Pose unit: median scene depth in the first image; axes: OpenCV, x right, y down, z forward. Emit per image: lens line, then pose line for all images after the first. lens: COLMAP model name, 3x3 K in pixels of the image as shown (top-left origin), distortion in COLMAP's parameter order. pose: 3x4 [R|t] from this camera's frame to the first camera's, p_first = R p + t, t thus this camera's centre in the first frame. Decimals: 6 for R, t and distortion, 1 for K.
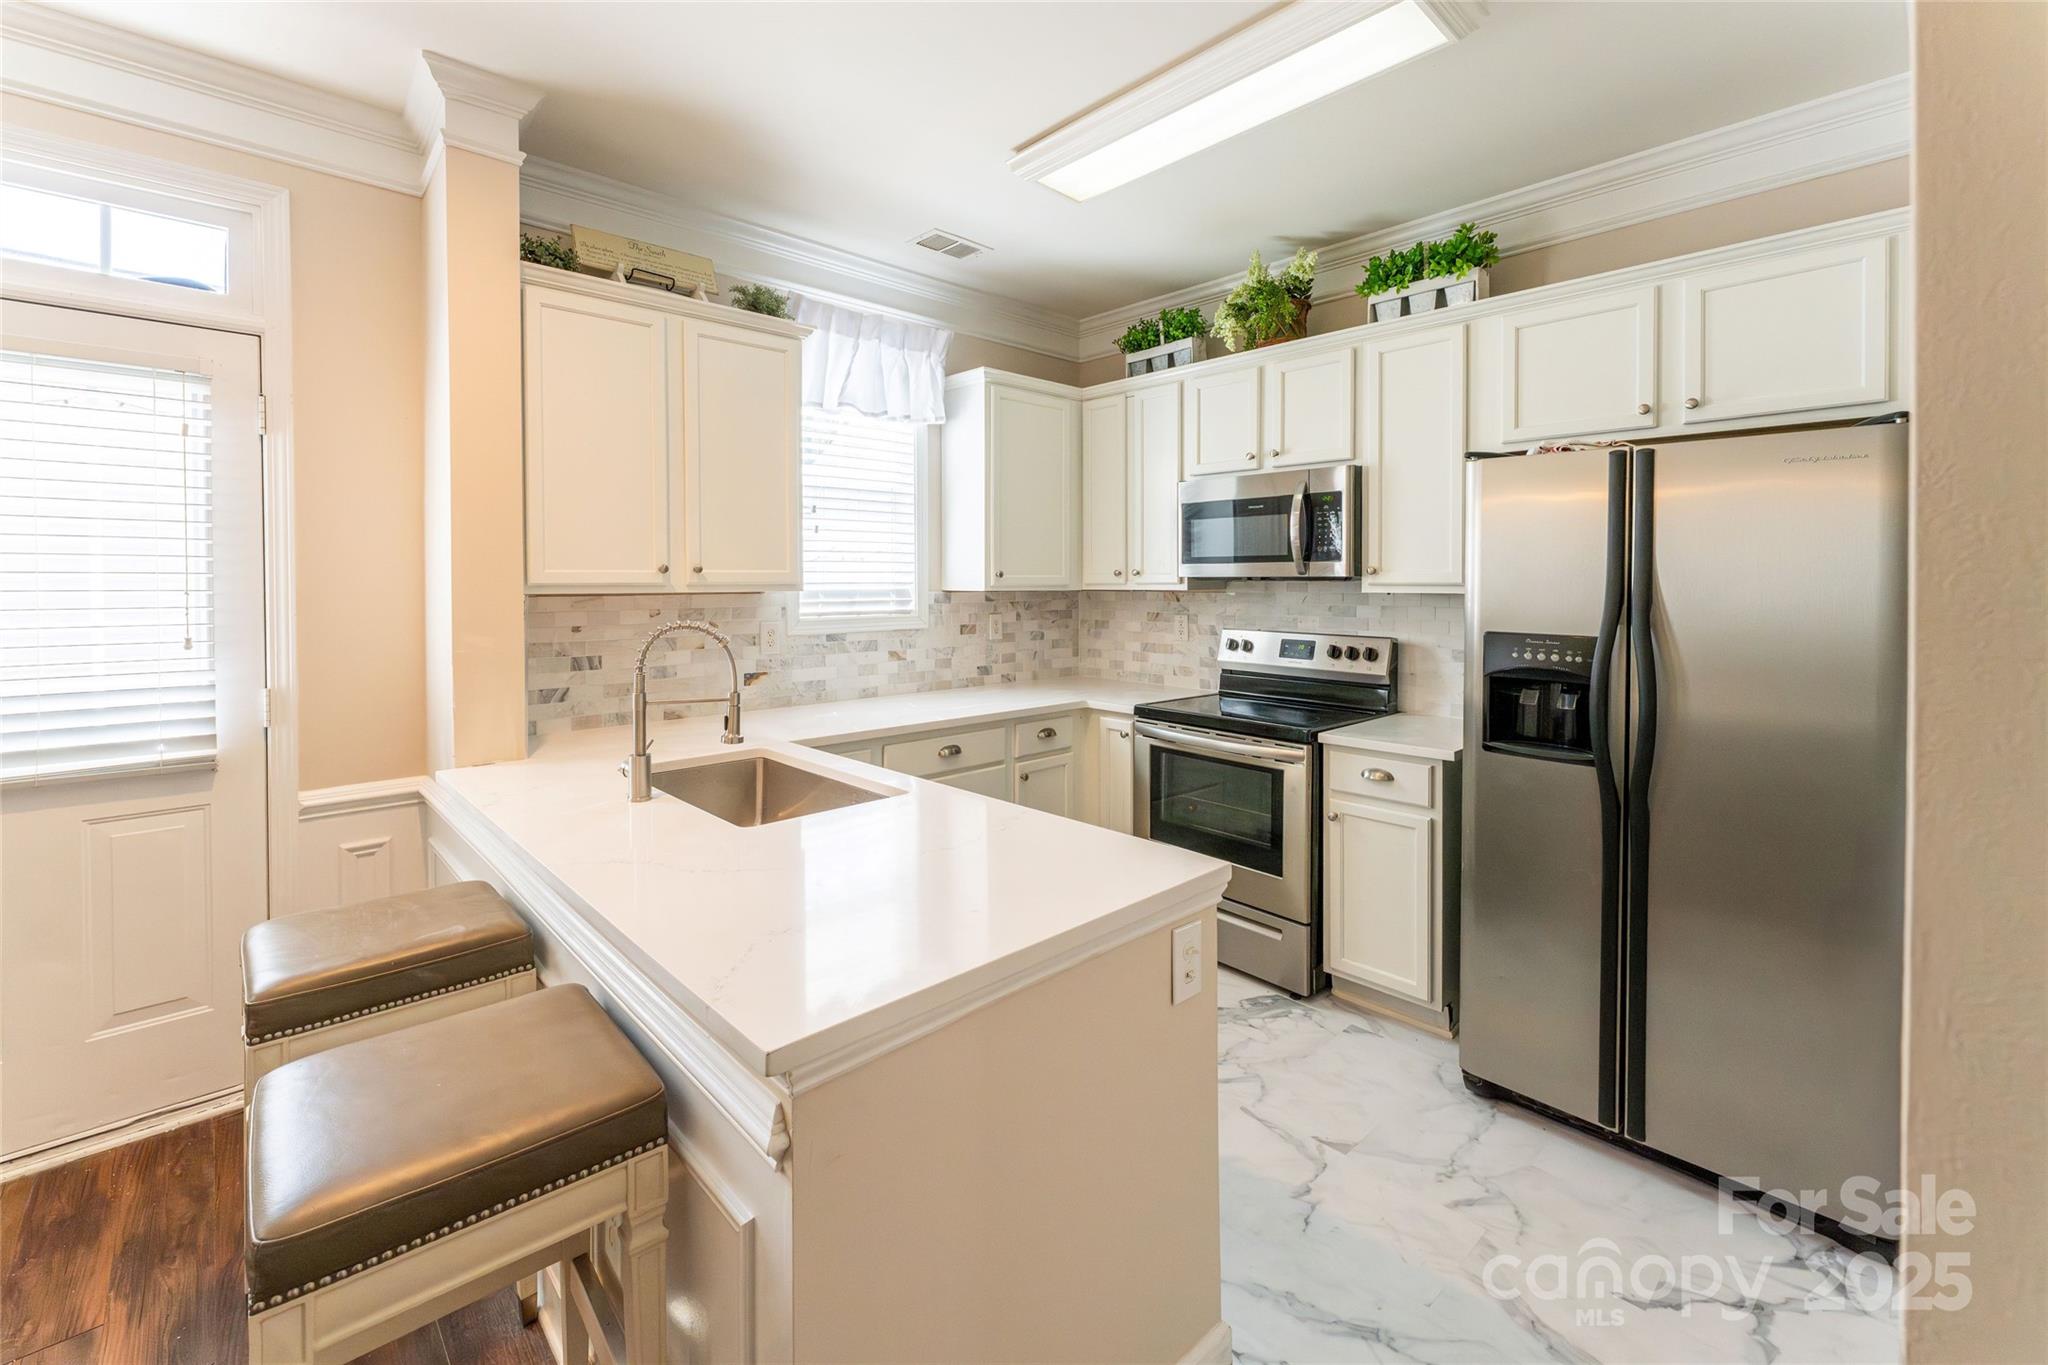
lens RADIAL K [[824.1, 0, 1024.0], [0, 824.1, 682.5], [0, 0, 1]] dist [0.001329, 0.000193]
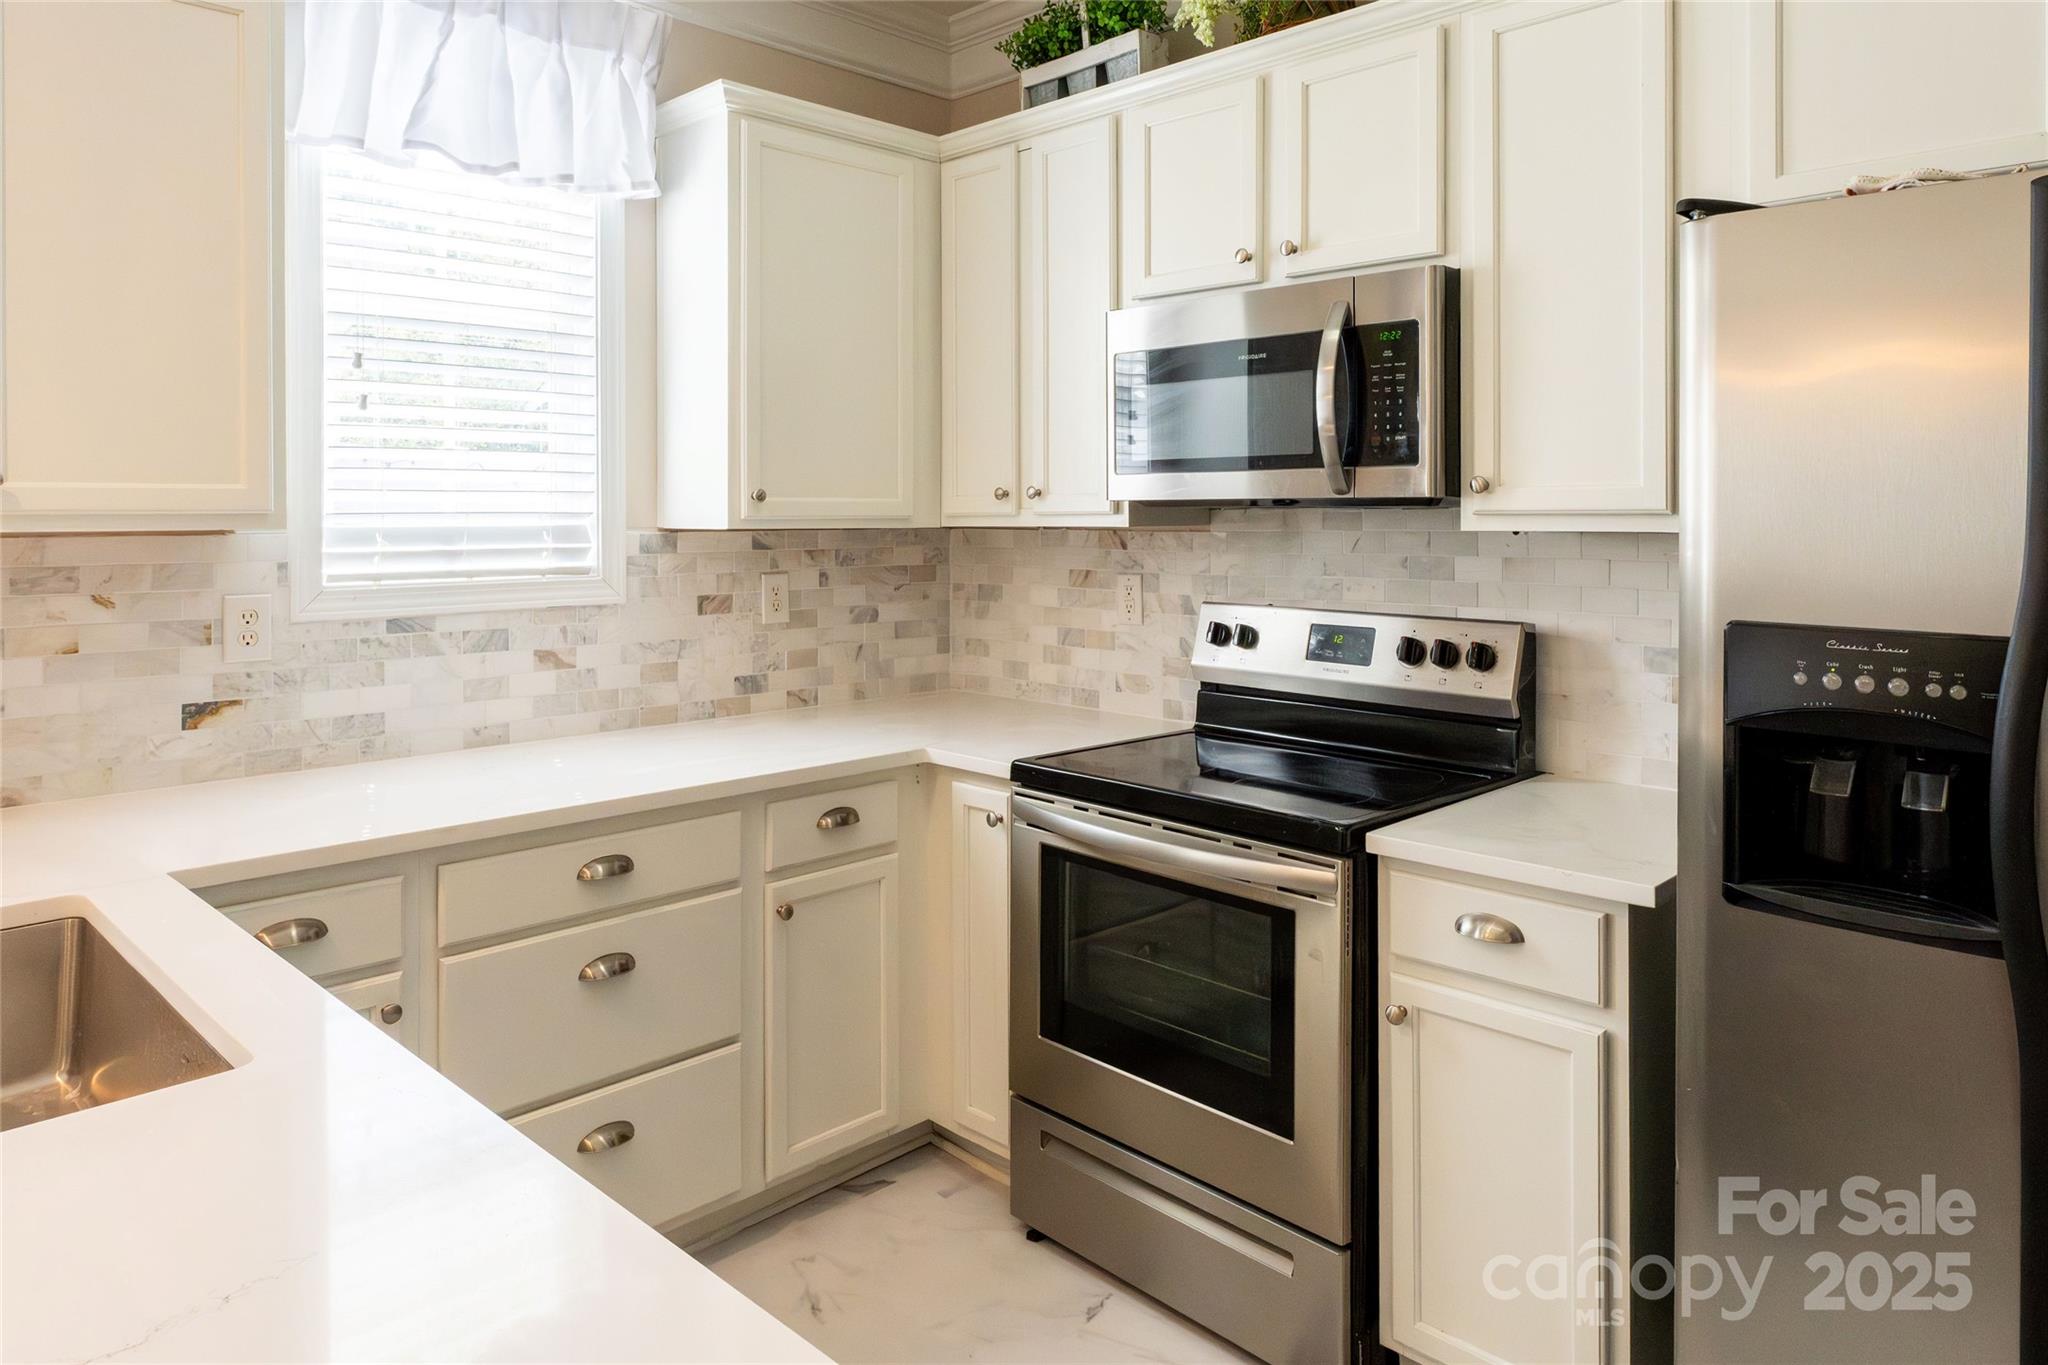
lens RADIAL K [[1323.7, 0, 1024.0], [0, 1323.7, 682.5], [0, 0, 1]] dist [0.003439, 0.000831]
pose [[0.998816, -0.007236, 0.048112, 0.100121], [0.007057, 0.999968, 0.003874, -0.021468], [-0.048139, -0.003530, 0.998834, 0.204517]]
